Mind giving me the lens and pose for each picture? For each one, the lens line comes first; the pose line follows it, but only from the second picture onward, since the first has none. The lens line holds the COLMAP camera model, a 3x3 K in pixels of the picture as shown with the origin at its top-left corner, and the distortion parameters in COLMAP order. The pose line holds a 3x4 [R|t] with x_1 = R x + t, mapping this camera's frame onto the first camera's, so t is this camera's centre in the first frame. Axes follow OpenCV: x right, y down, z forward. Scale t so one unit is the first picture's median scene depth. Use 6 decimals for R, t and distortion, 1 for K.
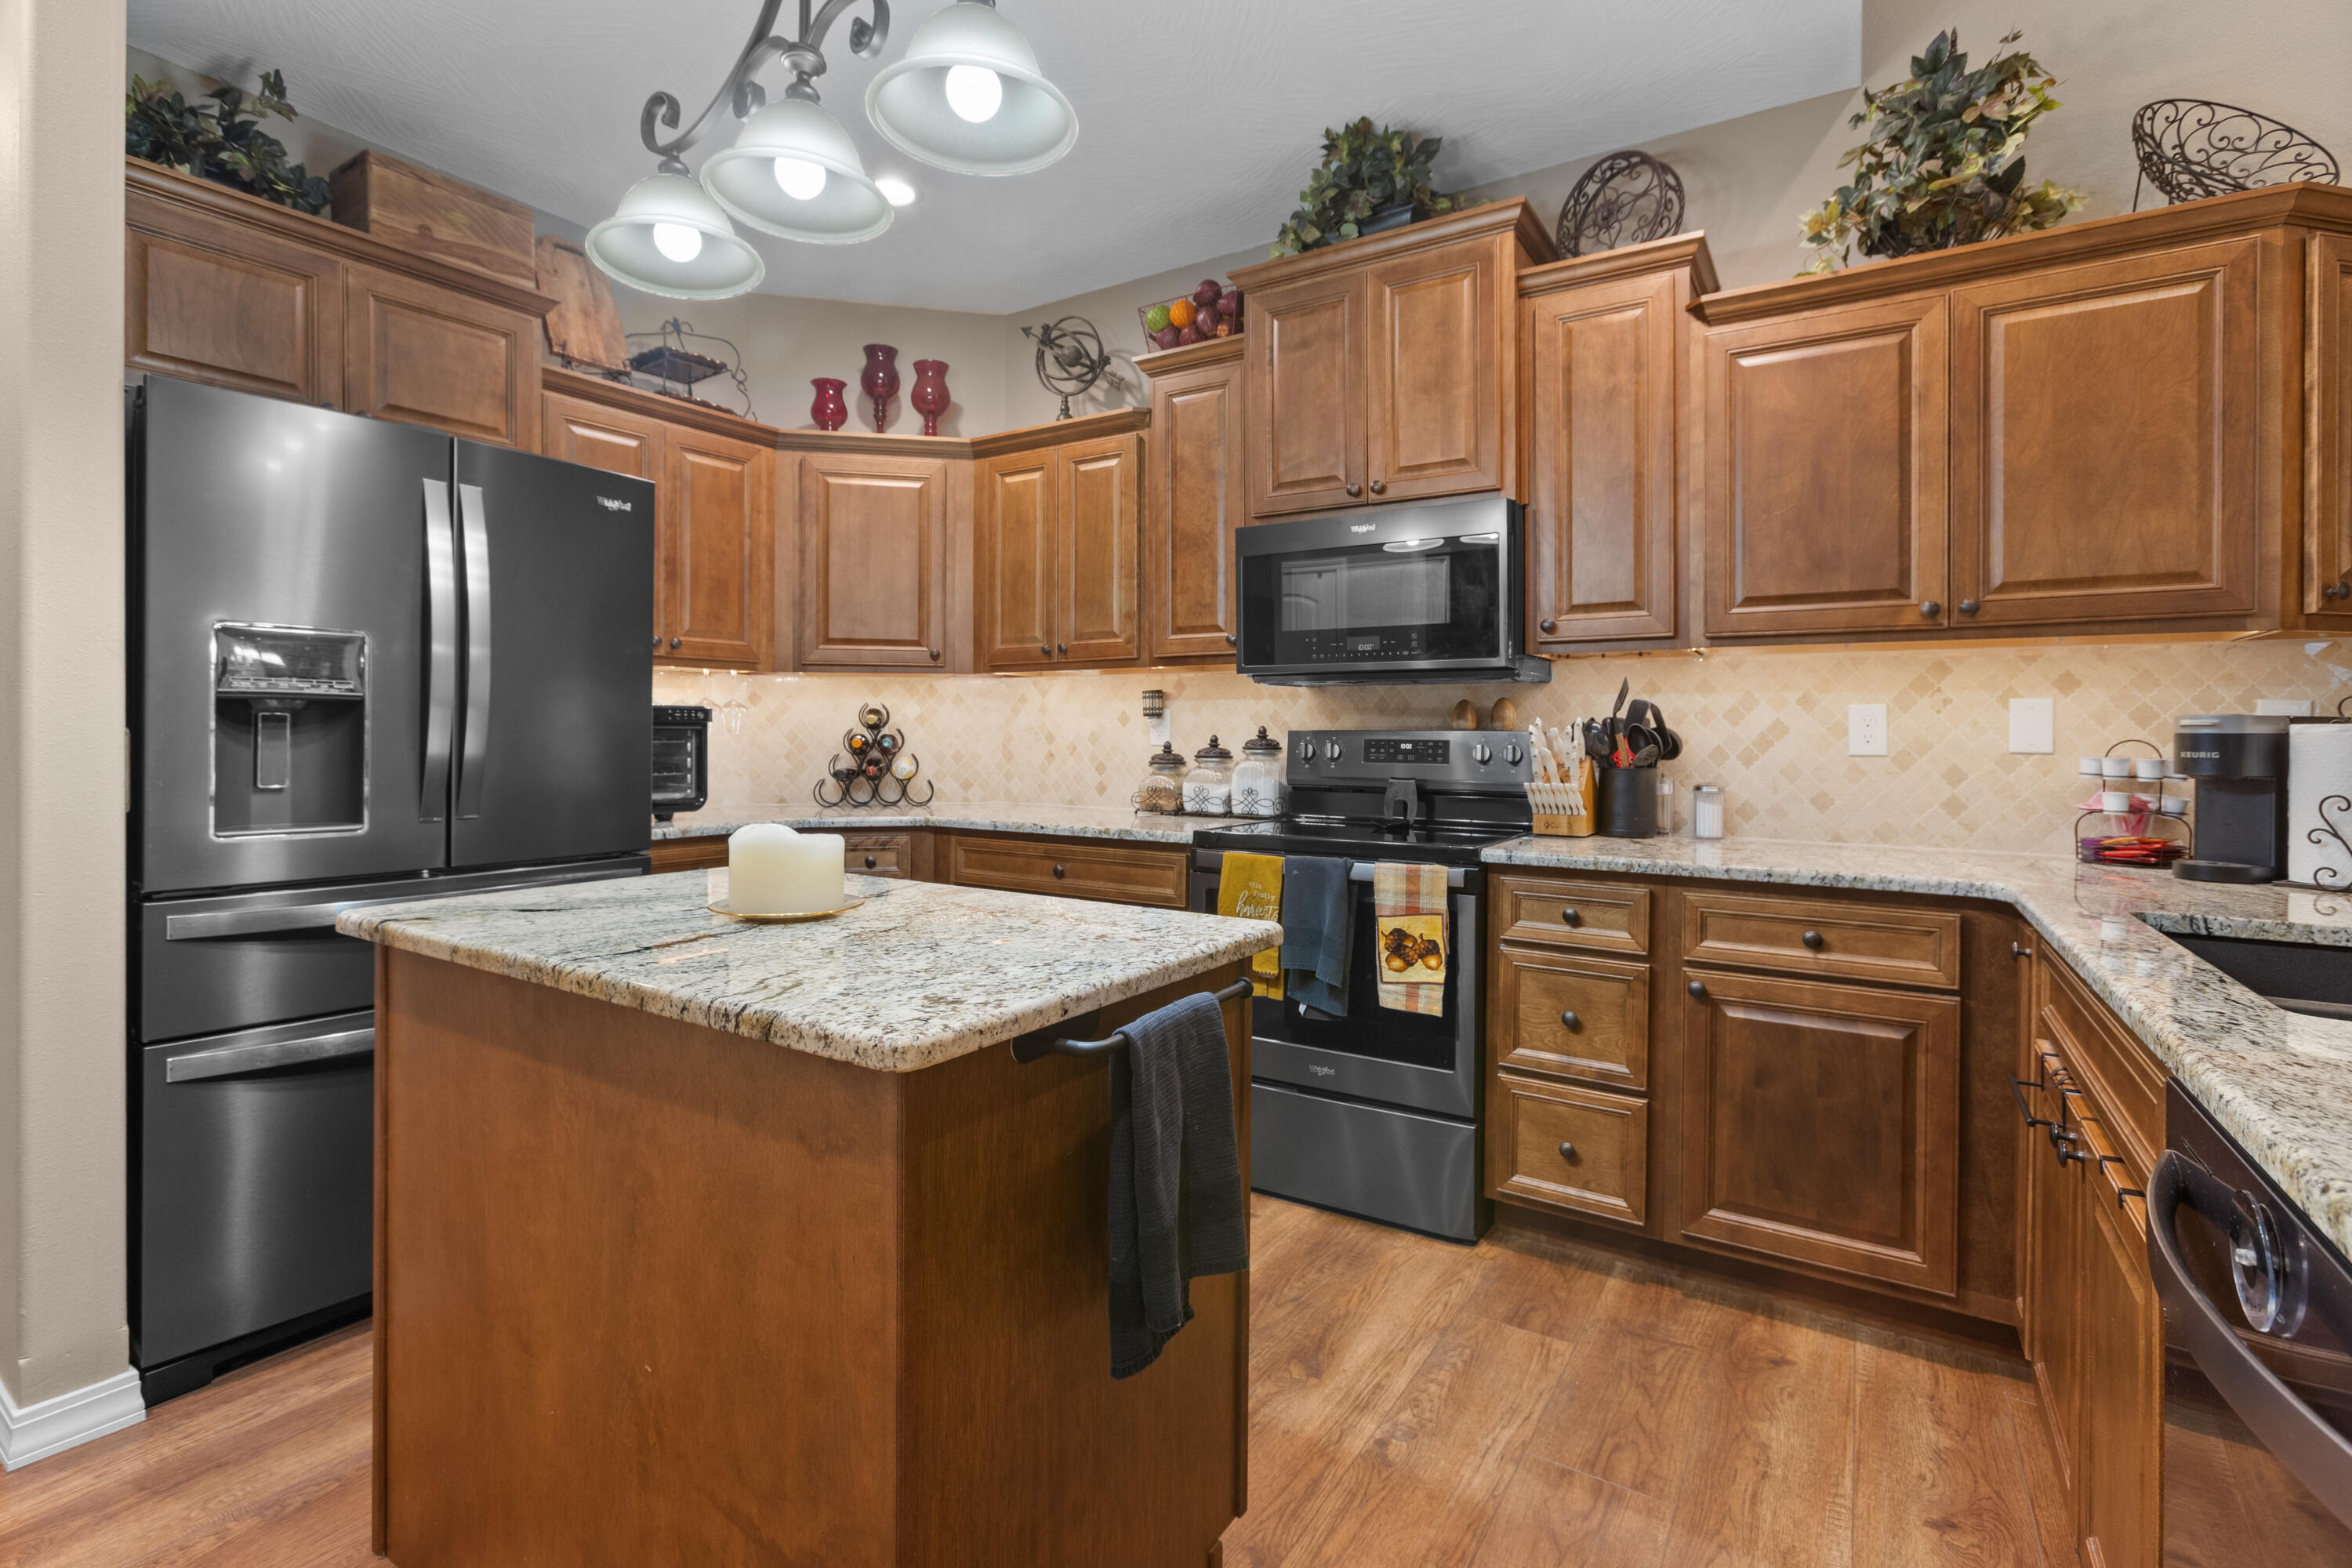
lens RADIAL K [[1080.0, 0, 1200.9], [0, 1080.0, 732.1], [0, 0, 1]] dist [-0.009450, 0.002726]
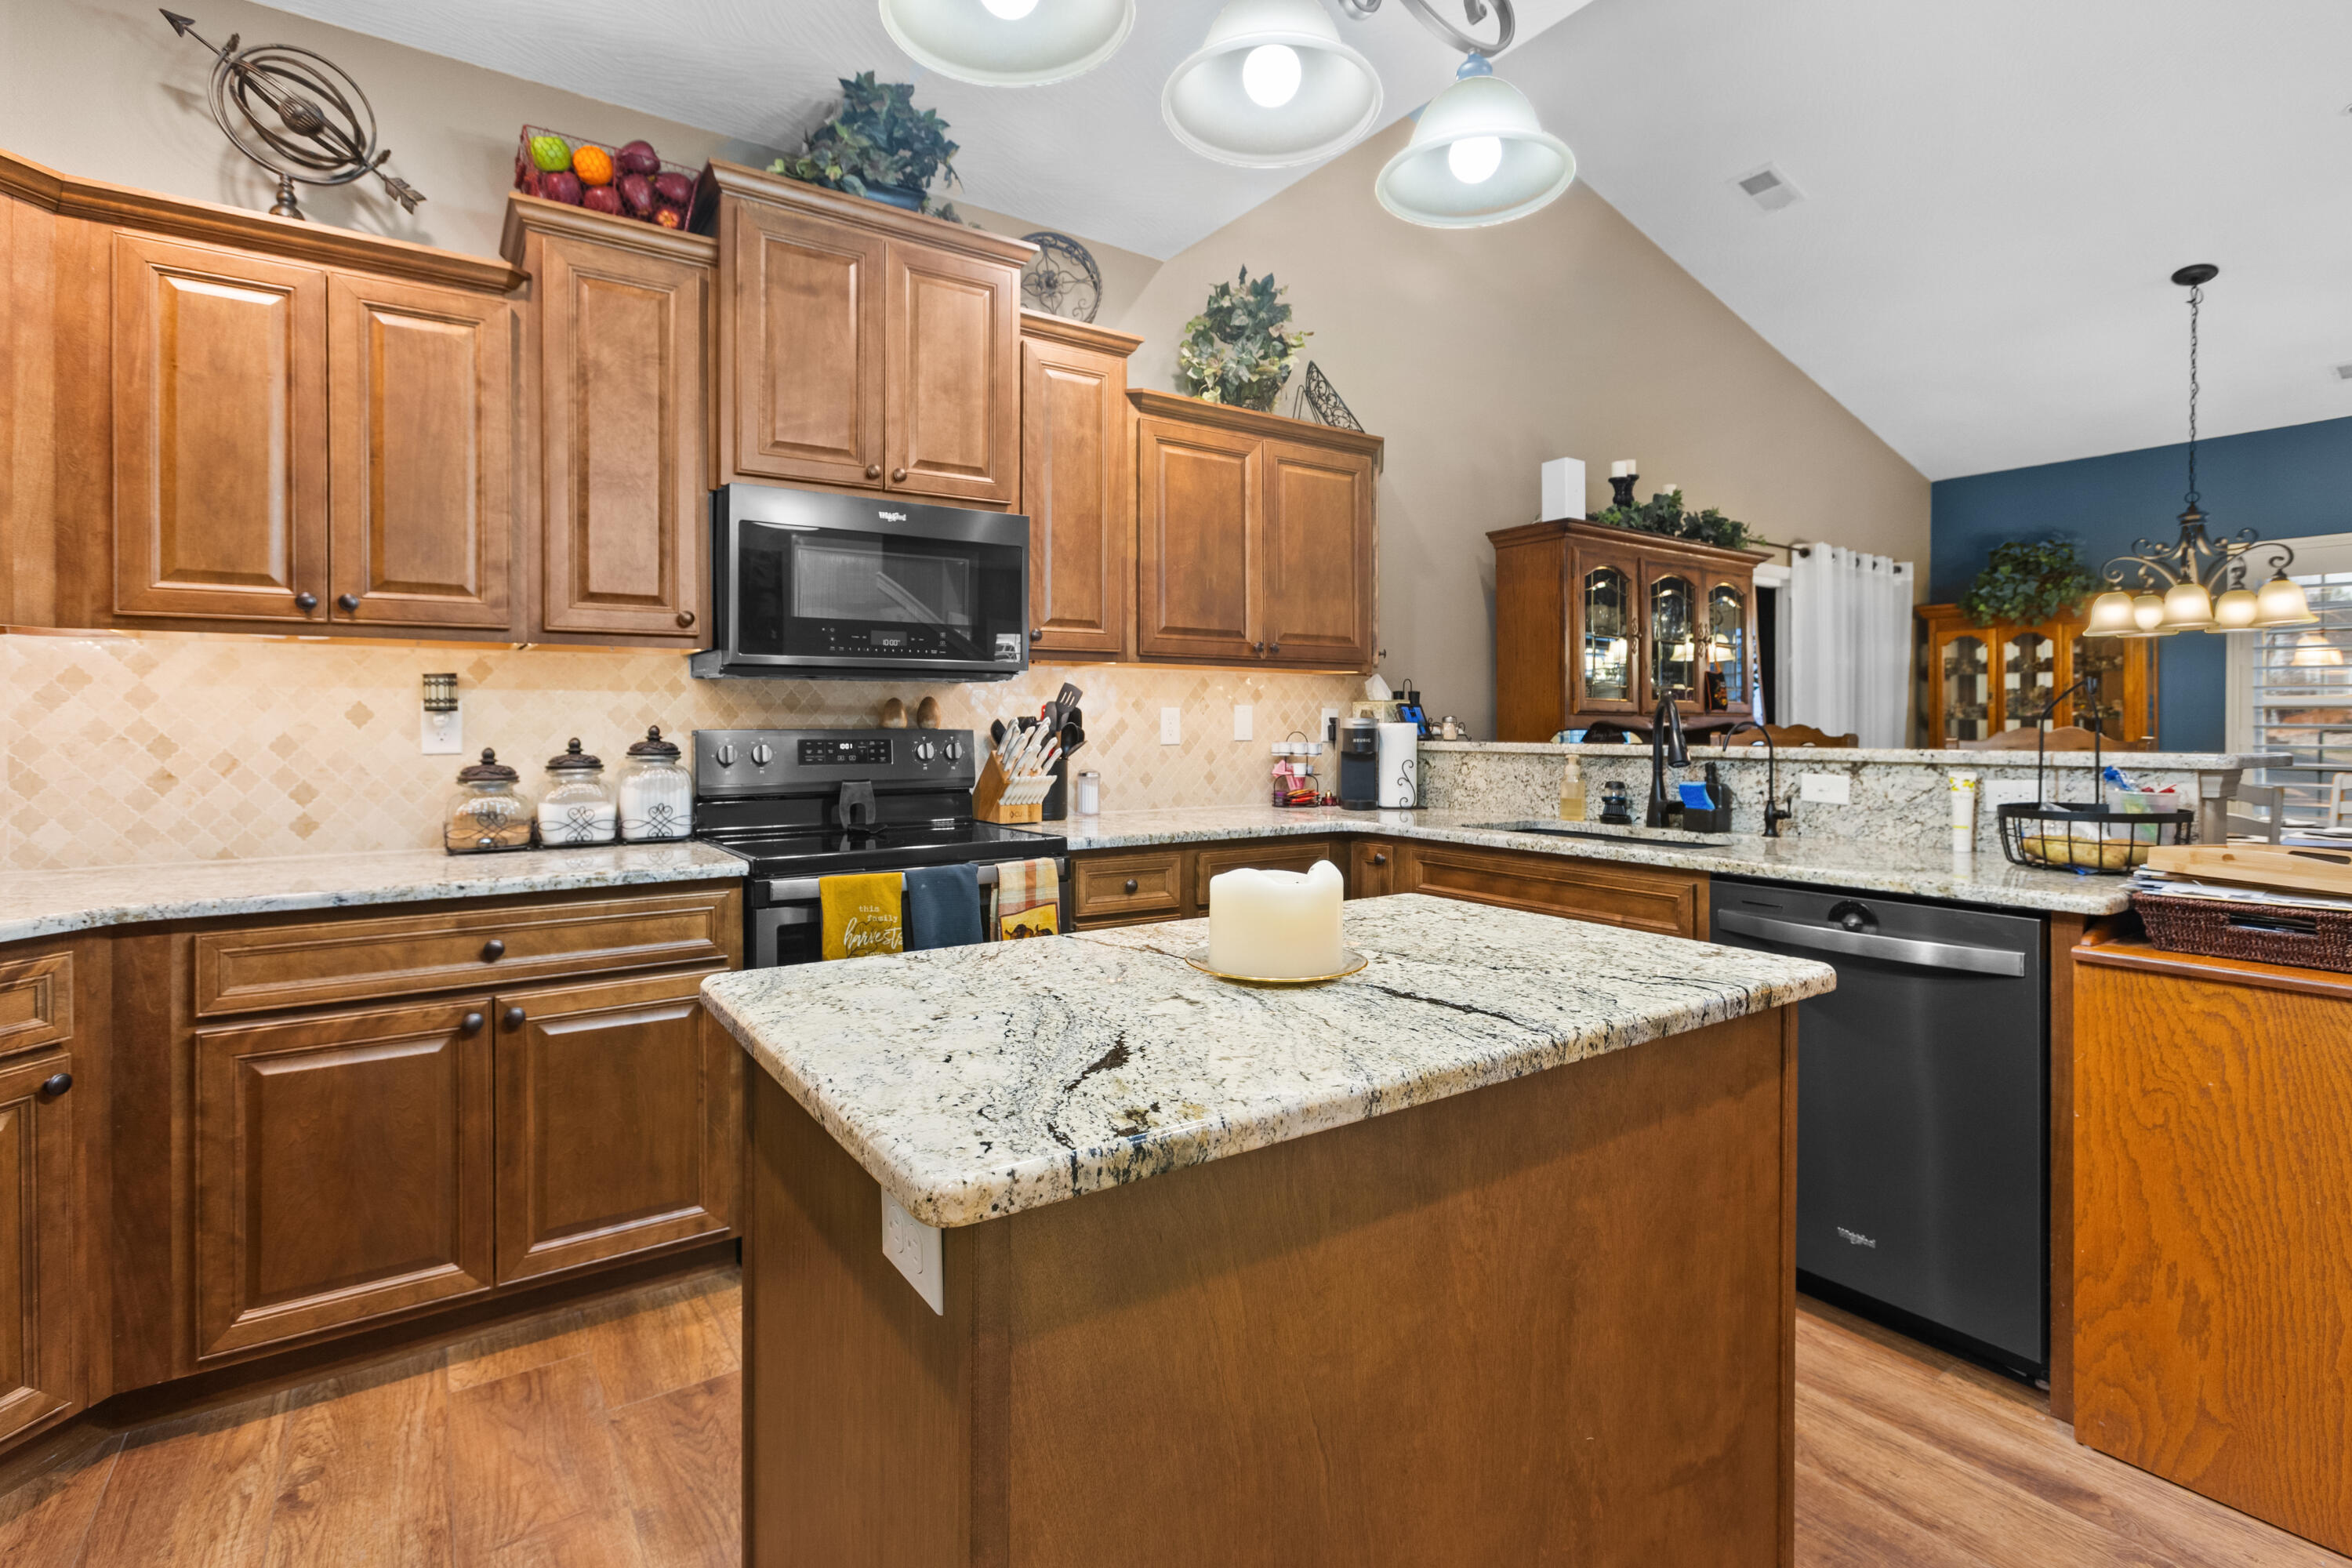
lens RADIAL K [[1080.0, 0, 1152.5], [0, 1080.0, 723.7], [0, 0, 1]] dist [-0.009450, 0.002726]
pose [[0.418390, -0.006843, 0.908242, -0.590213], [0.001648, 0.999976, 0.006775, -0.013380], [-0.908266, -0.001337, 0.418391, 0.387427]]
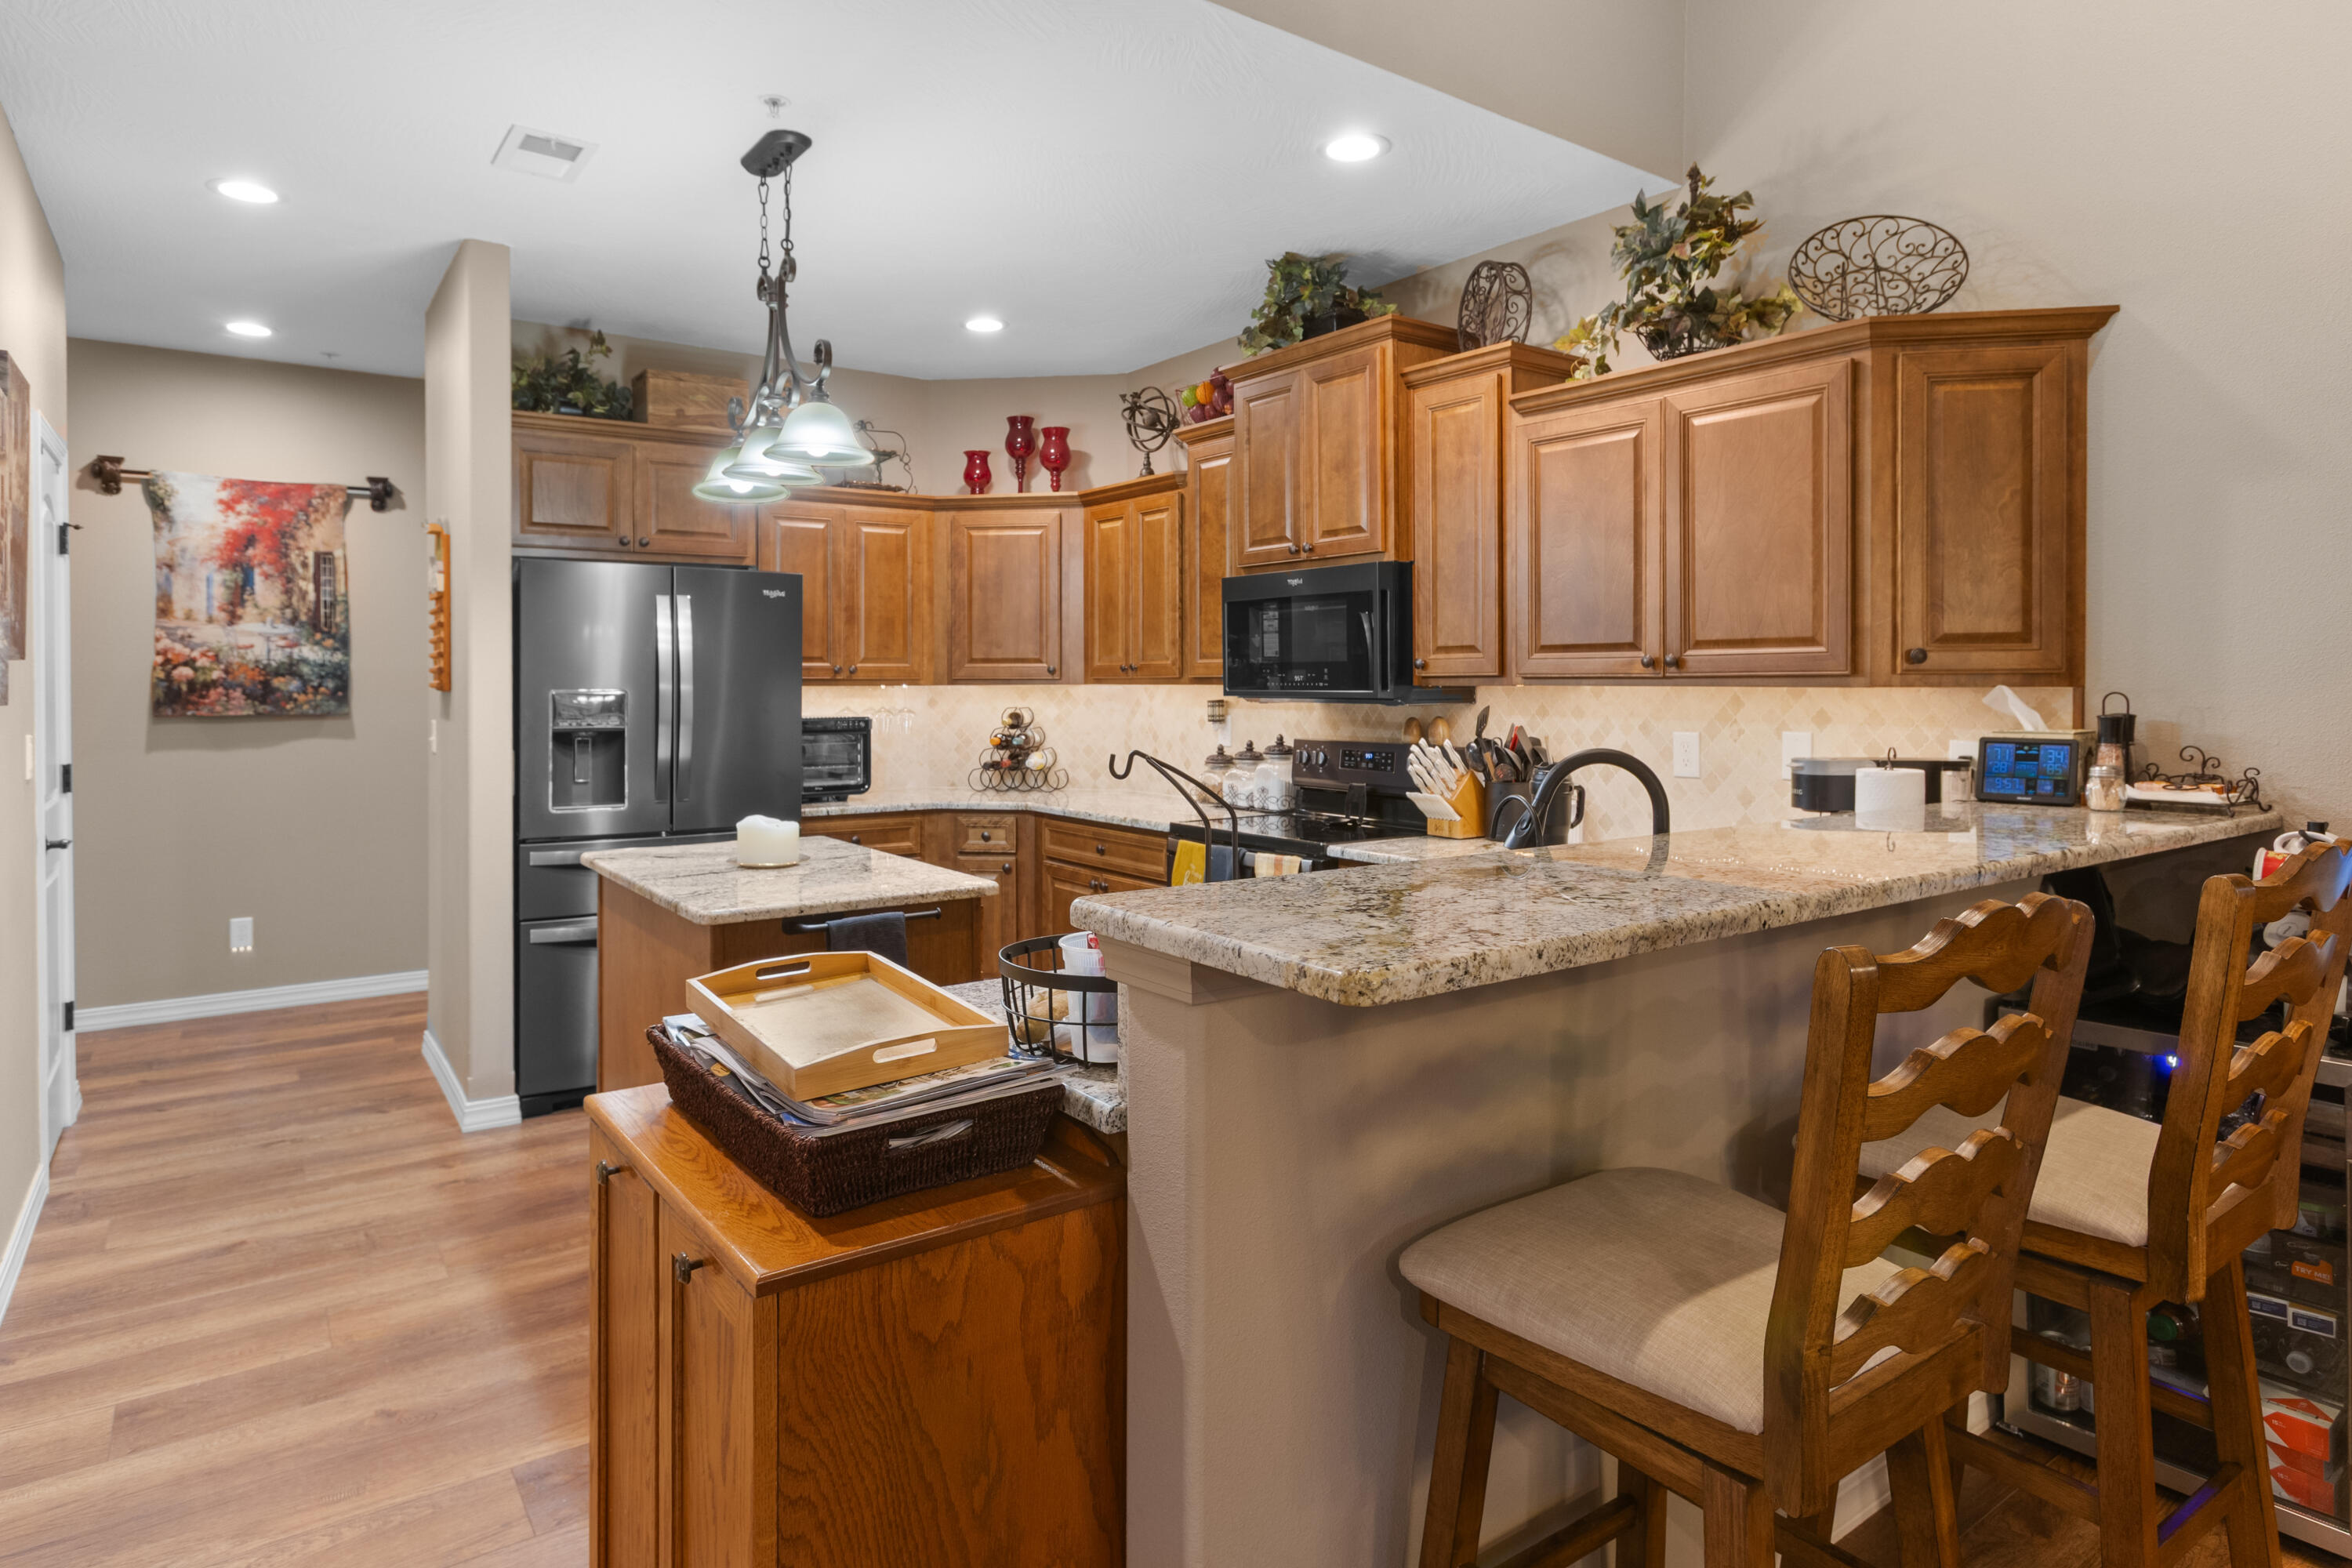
lens RADIAL K [[1316.3, 0, 1210.4], [0, 1316.3, 678.4], [0, 0, 1]] dist [-0.020133, 0.000462]
pose [[0.934971, -0.004497, -0.354695, 0.571779], [0.003396, 0.999987, -0.003727, -0.070451], [0.354707, 0.002280, 0.934975, -0.422778]]
